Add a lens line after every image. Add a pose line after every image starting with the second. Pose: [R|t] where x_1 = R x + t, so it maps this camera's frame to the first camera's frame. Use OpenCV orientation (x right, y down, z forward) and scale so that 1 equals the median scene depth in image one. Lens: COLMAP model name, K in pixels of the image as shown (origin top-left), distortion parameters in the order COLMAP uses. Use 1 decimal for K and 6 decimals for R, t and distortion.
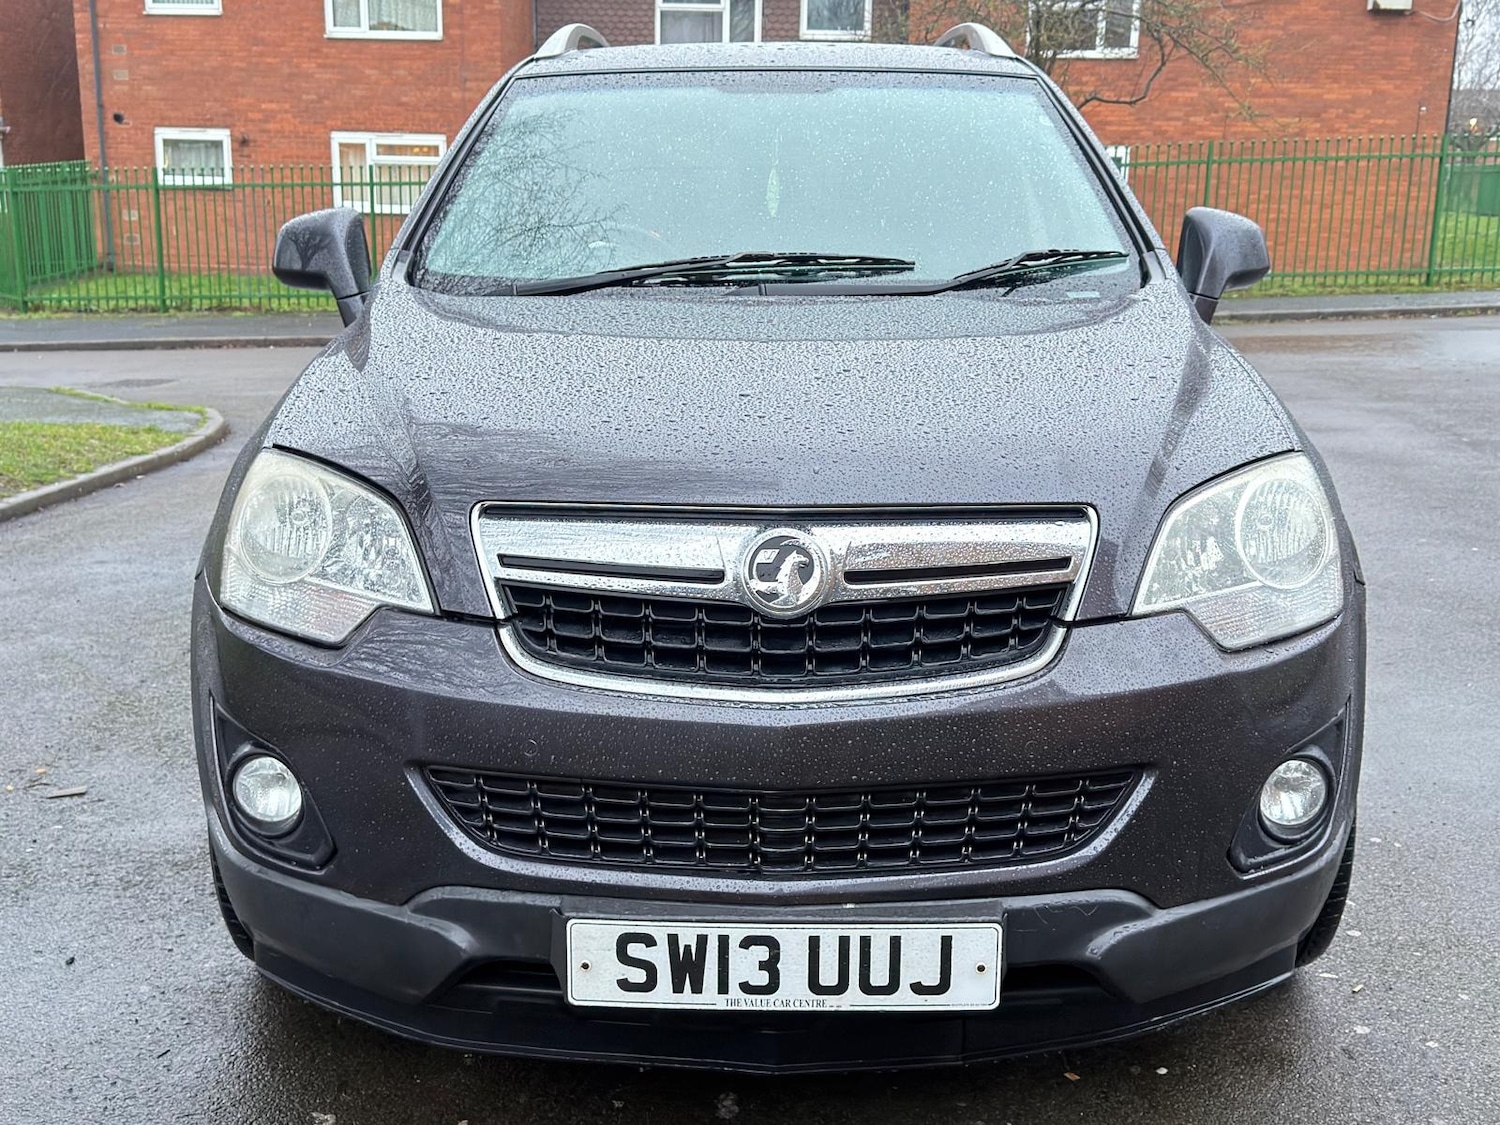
lens RADIAL K [[1654.6, 0, 743.2], [0, 1654.6, 549.8], [0, 0, 1]] dist [0.189258, -0.436015]
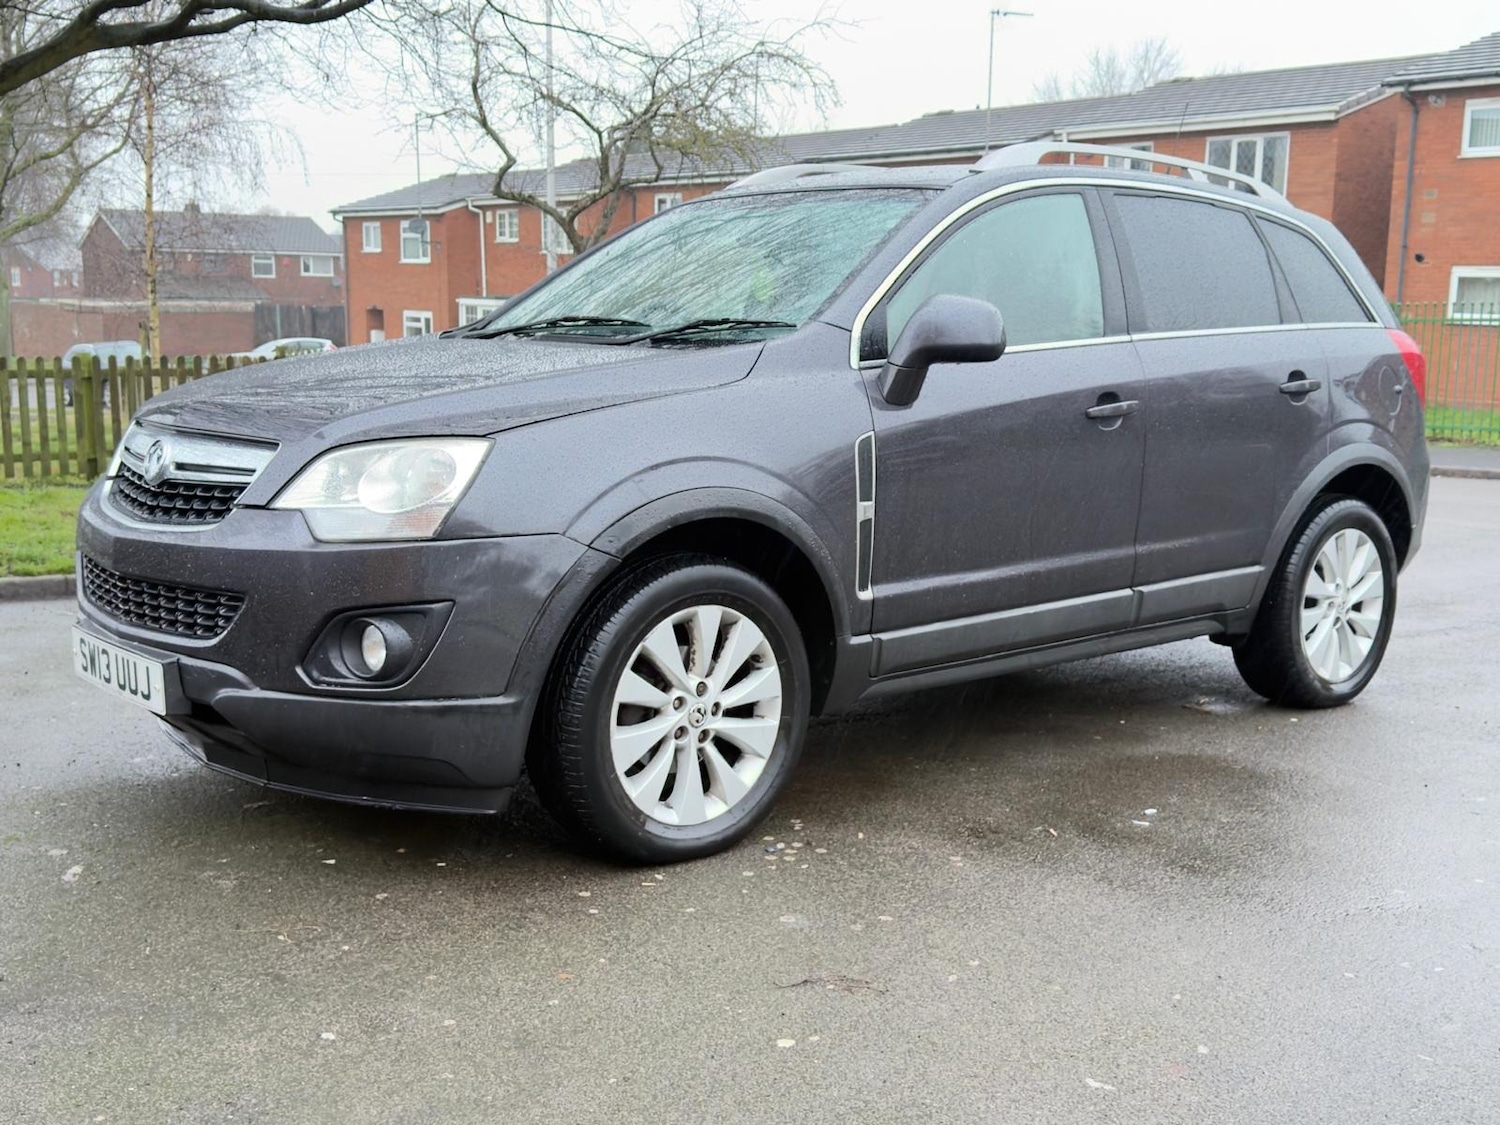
lens RADIAL K [[1637.3, 0, 741.2], [0, 1637.3, 560.4], [0, 0, 1]] dist [0.180013, -0.392958]
pose [[0.661981, 0.119302, -0.739965, 1.617677], [-0.174886, 0.984586, 0.002286, 0.004747], [0.728832, 0.127897, 0.672642, 0.224195]]
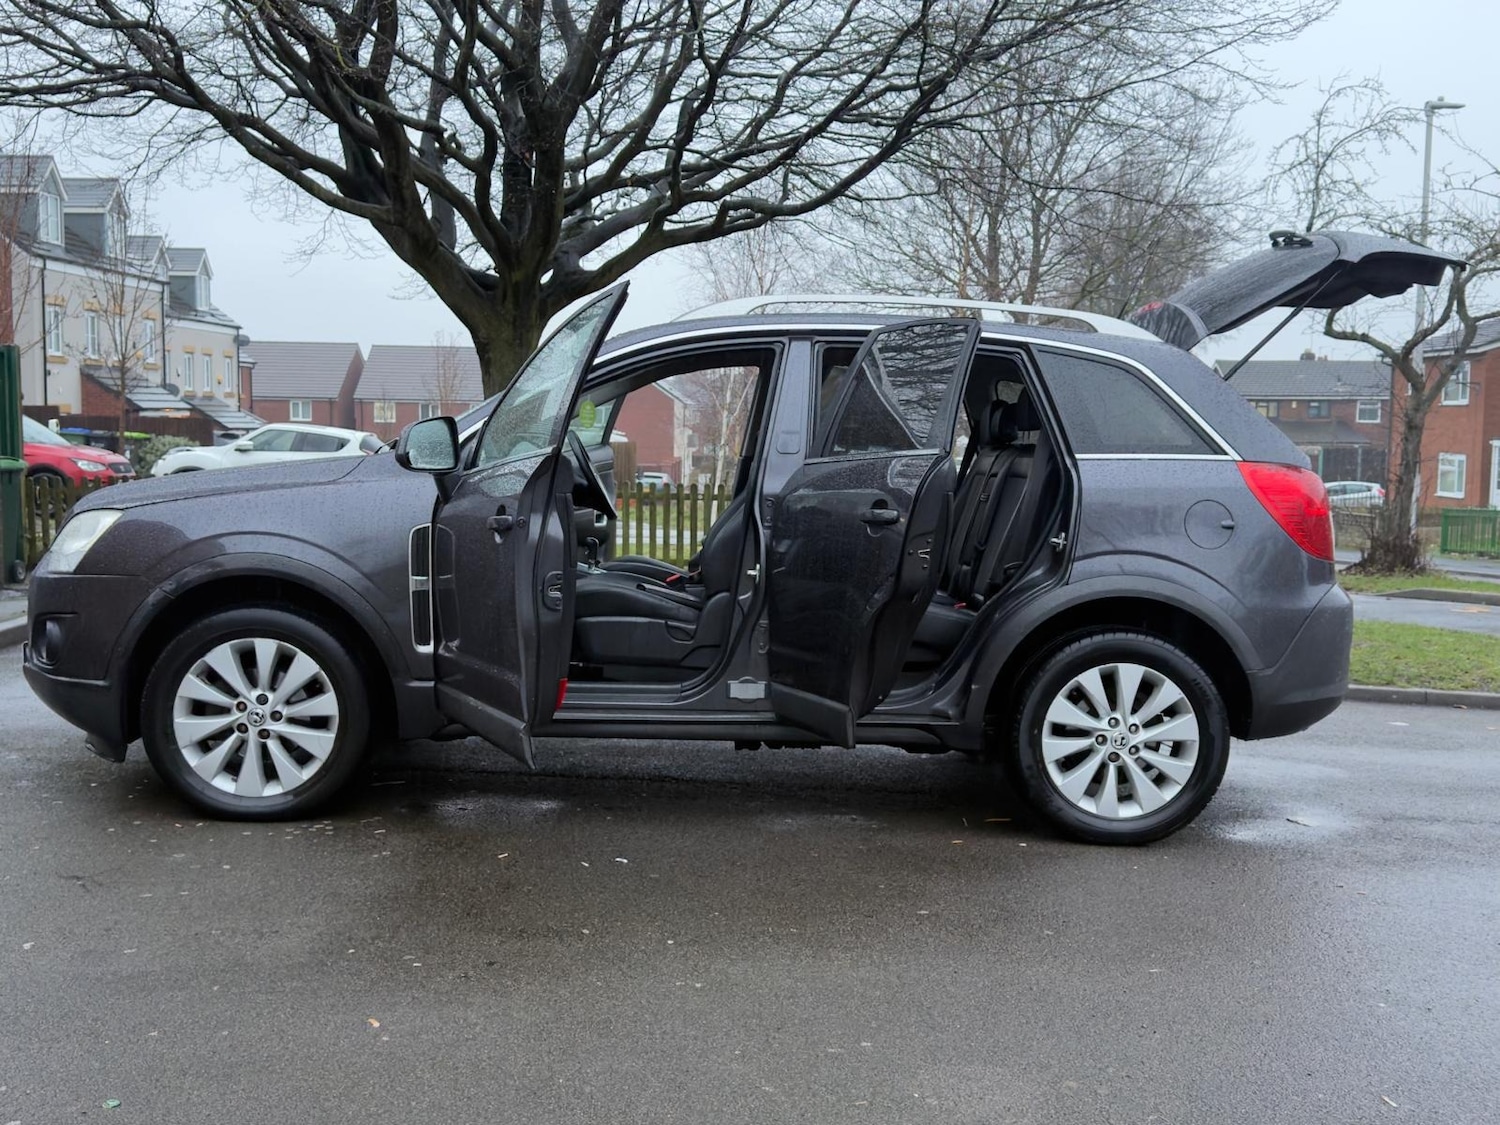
lens RADIAL K [[1617.2, 0, 745.8], [0, 1617.2, 562.9], [0, 0, 1]] dist [0.189118, -0.427460]
pose [[0.044710, 0.076407, -0.996074, 2.666430], [-0.235523, 0.969771, 0.063818, -0.341637], [0.970840, 0.231745, 0.061355, 1.764597]]
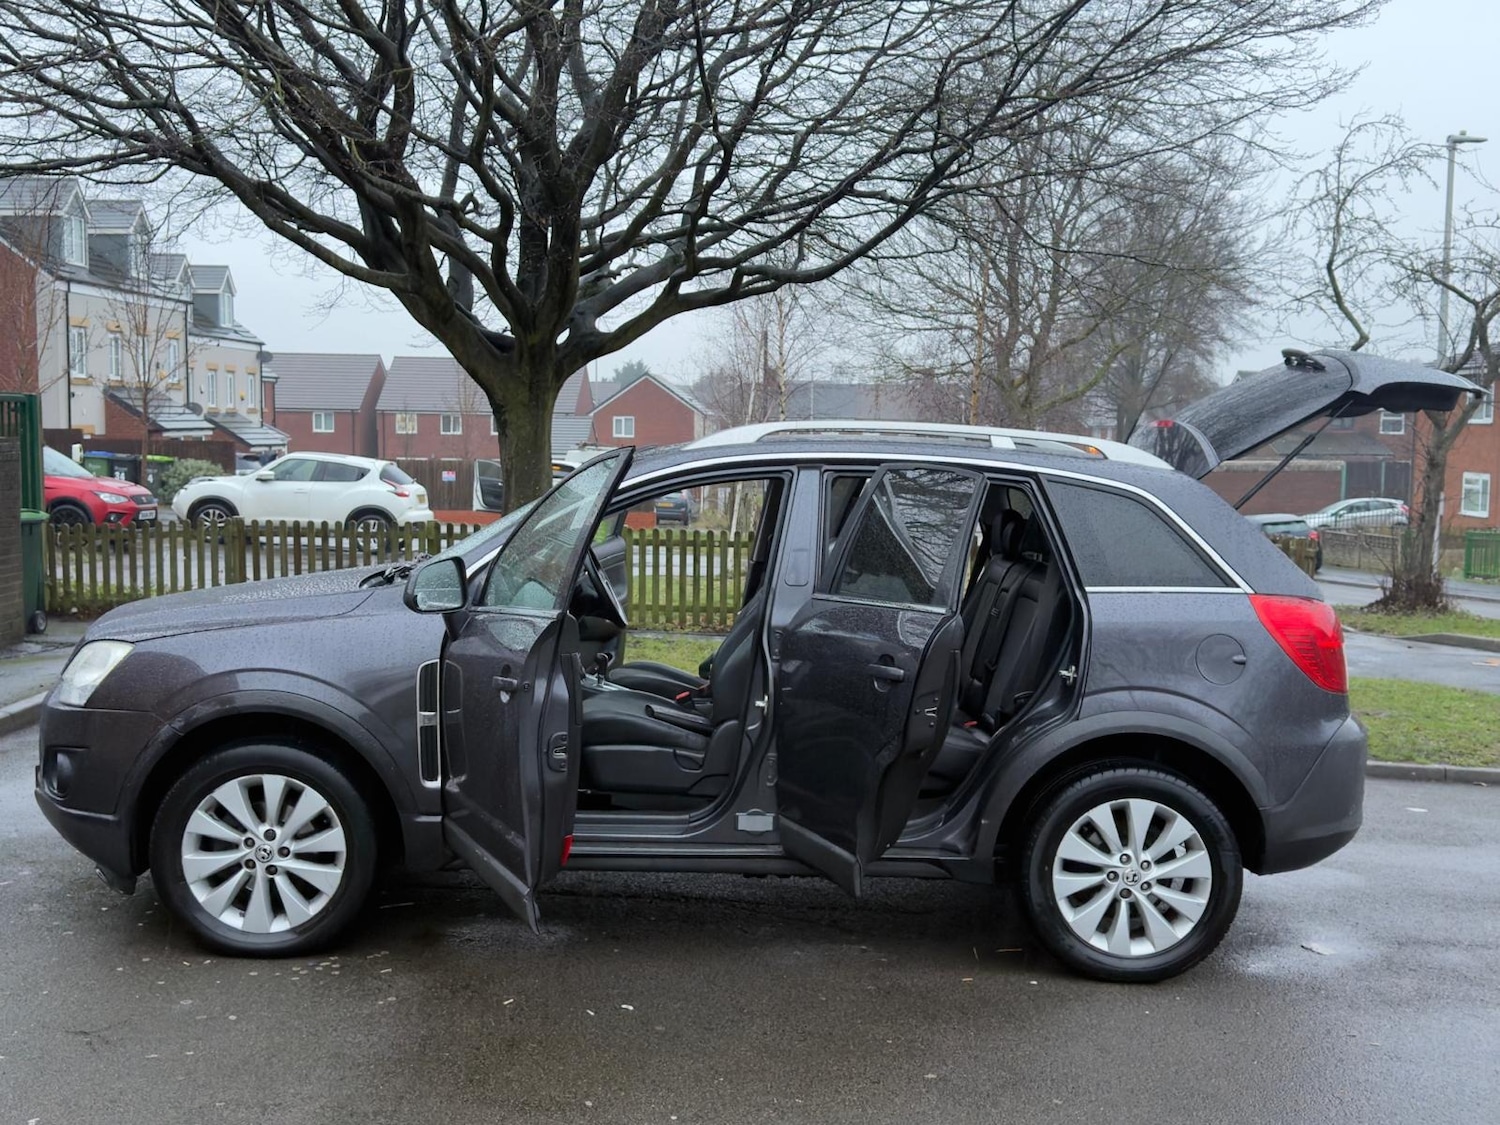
lens RADIAL K [[1615.7, 0, 742.2], [0, 1615.7, 561.0], [0, 0, 1]] dist [0.194386, -0.442142]
pose [[0.029948, 0.072948, -0.996886, 2.647163], [-0.235835, 0.969692, 0.063873, -0.521433], [0.971332, 0.233188, 0.046244, 1.739268]]
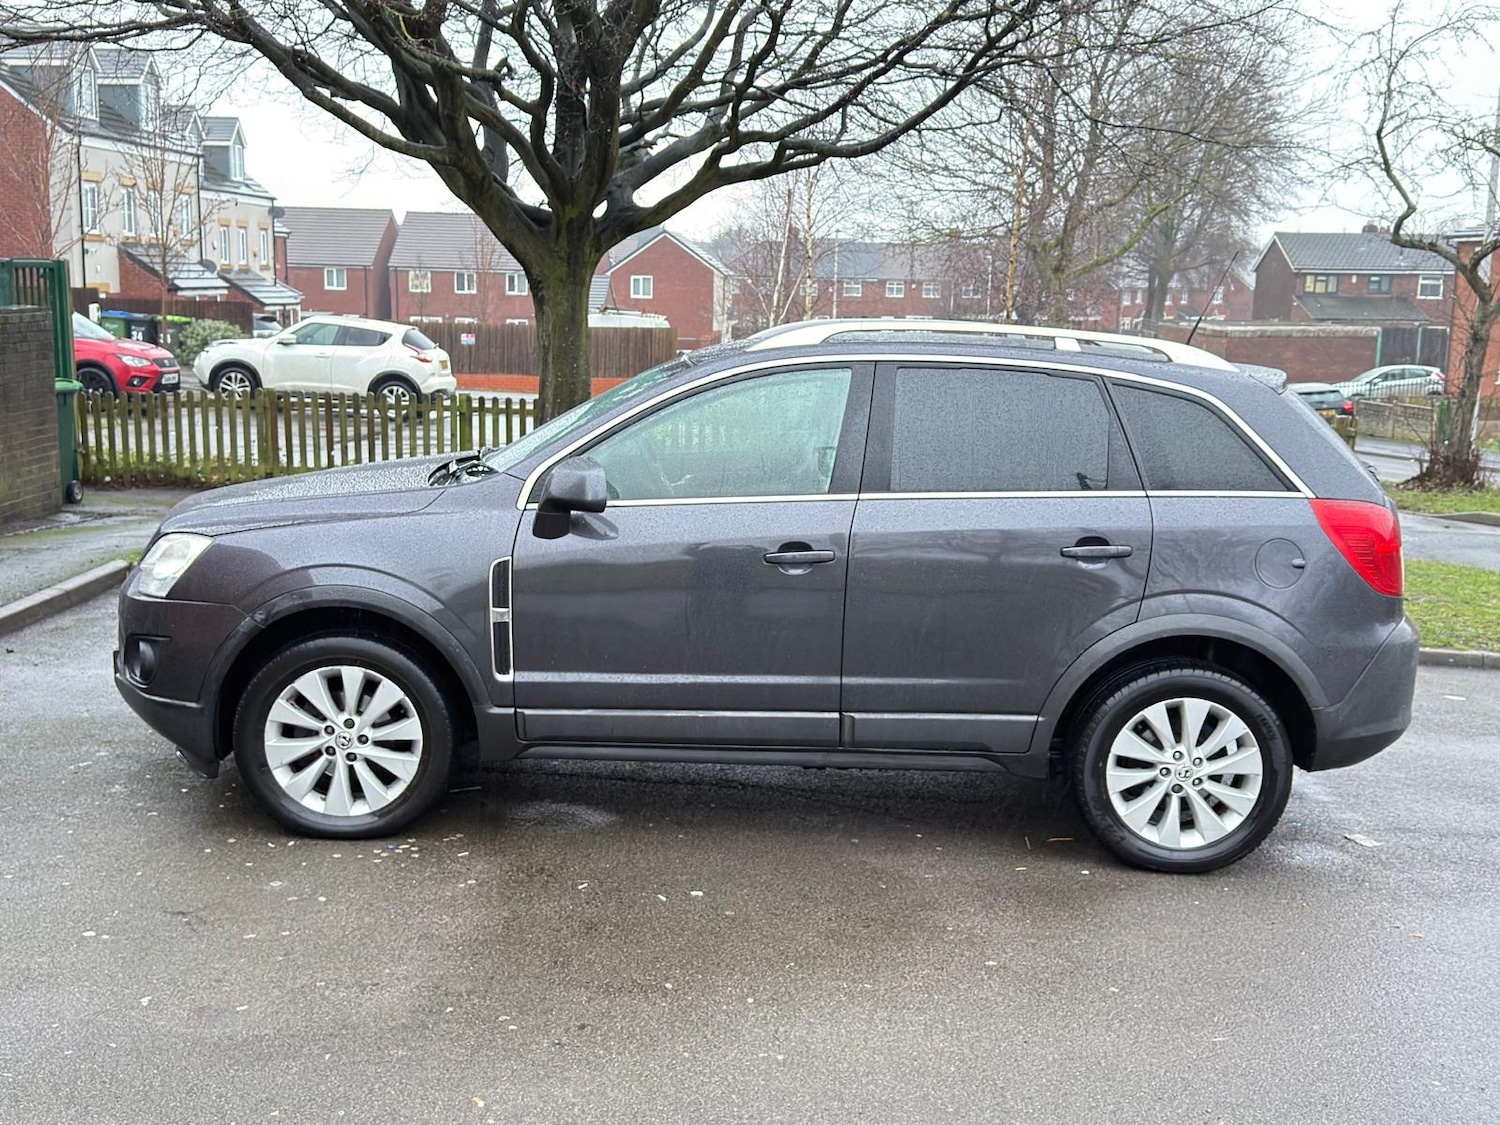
lens RADIAL K [[1637.3, 0, 741.2], [0, 1637.3, 560.4], [0, 0, 1]] dist [0.180013, -0.392958]
pose [[0.018827, 0.155715, -0.987623, 2.704207], [-0.243013, 0.958888, 0.146552, -0.562242], [0.969840, 0.237247, 0.055893, 1.655463]]
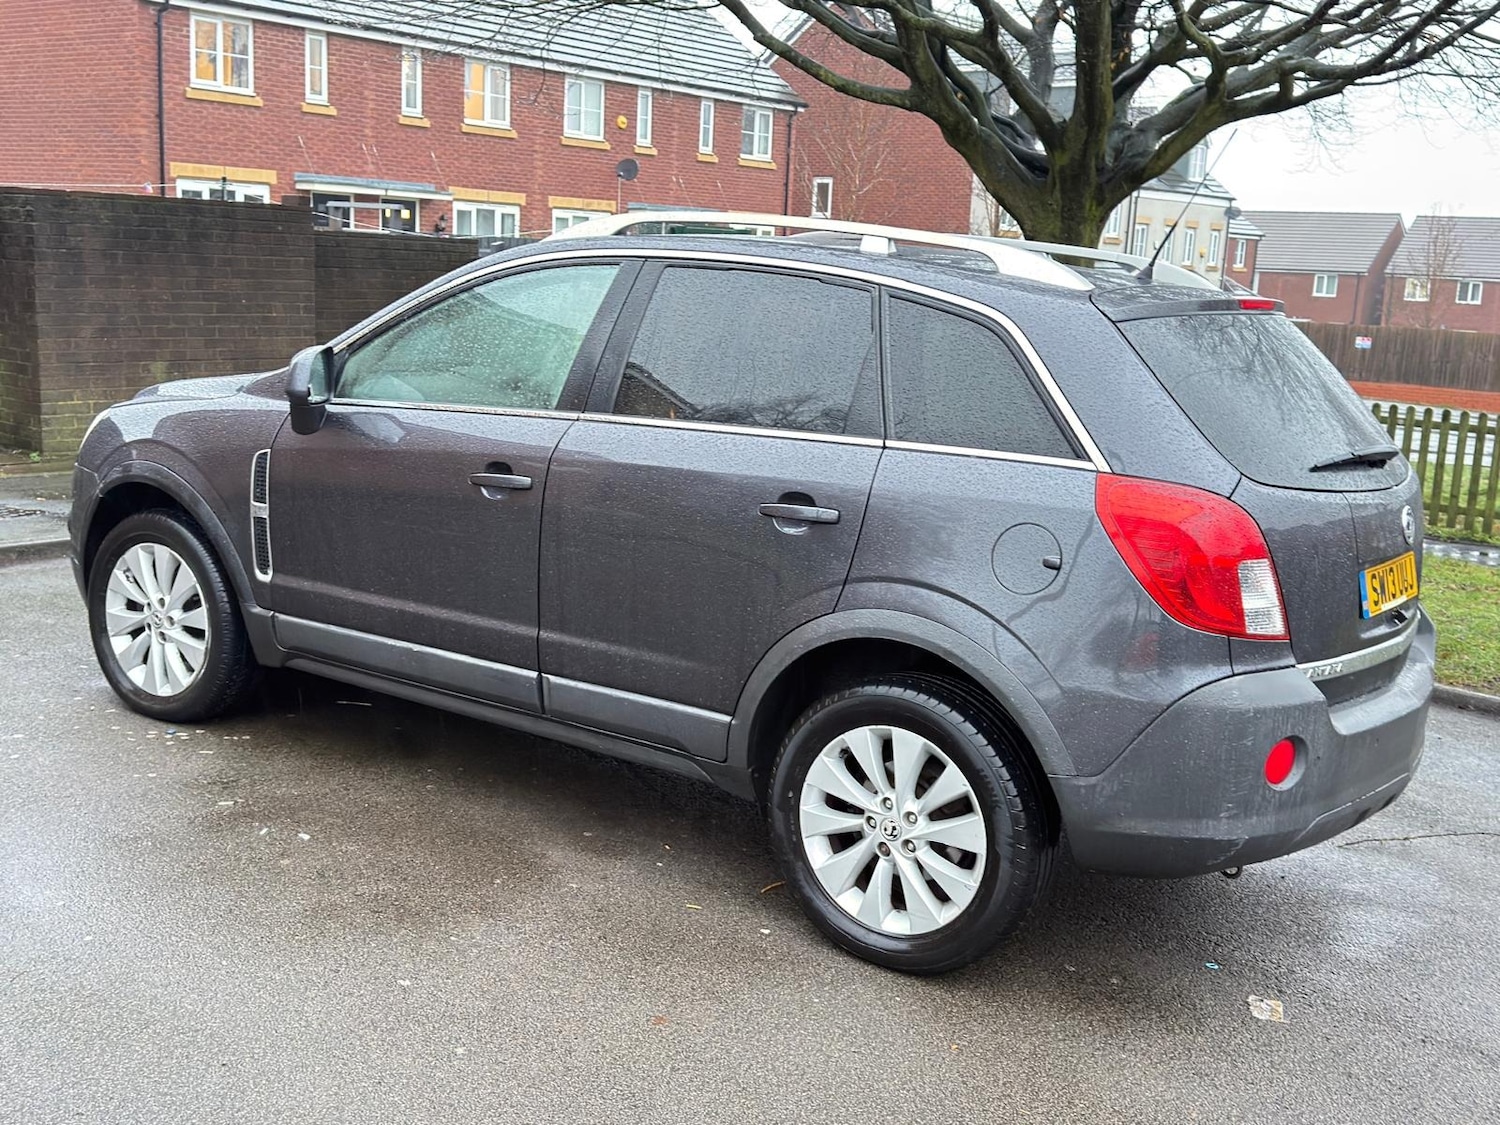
lens RADIAL K [[1636.3, 0, 743.8], [0, 1636.3, 554.4], [0, 0, 1]] dist [0.185762, -0.413111]
pose [[-0.554360, 0.109182, -0.825084, 1.892129], [-0.240952, 0.927849, 0.284672, -0.795421], [0.796635, 0.356617, -0.488055, 3.087994]]
